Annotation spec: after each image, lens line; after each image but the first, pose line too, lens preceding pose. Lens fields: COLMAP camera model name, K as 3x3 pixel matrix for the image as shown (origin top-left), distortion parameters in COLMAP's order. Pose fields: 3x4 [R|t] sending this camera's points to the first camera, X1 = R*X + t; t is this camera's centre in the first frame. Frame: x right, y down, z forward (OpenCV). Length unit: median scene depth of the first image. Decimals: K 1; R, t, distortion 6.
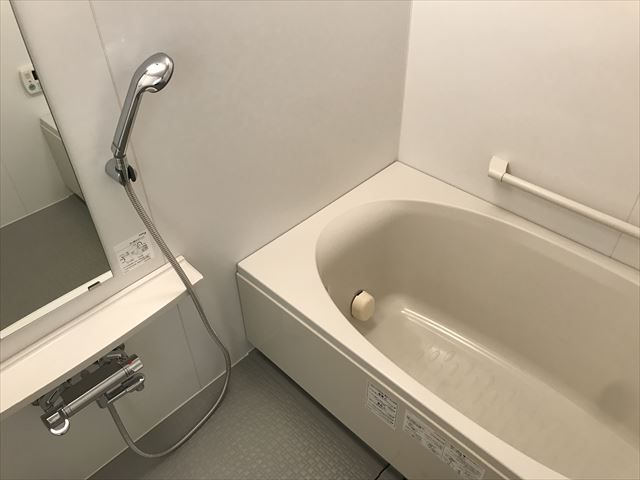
lens RADIAL K [[523.3, 0, 320.0], [0, 523.3, 240.0], [0, 0, 1]] dist [0.022658, -0.002135]
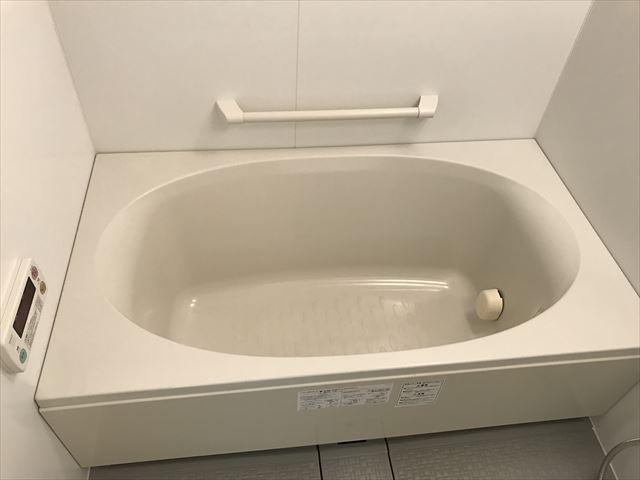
lens RADIAL K [[523.3, 0, 320.0], [0, 523.3, 240.0], [0, 0, 1]] dist [0.022658, -0.002135]
pose [[0.617309, -0.537082, 0.574867, -0.203430], [0.459090, 0.839319, 0.291169, -0.145208], [-0.638879, 0.084174, 0.764689, 0.239892]]
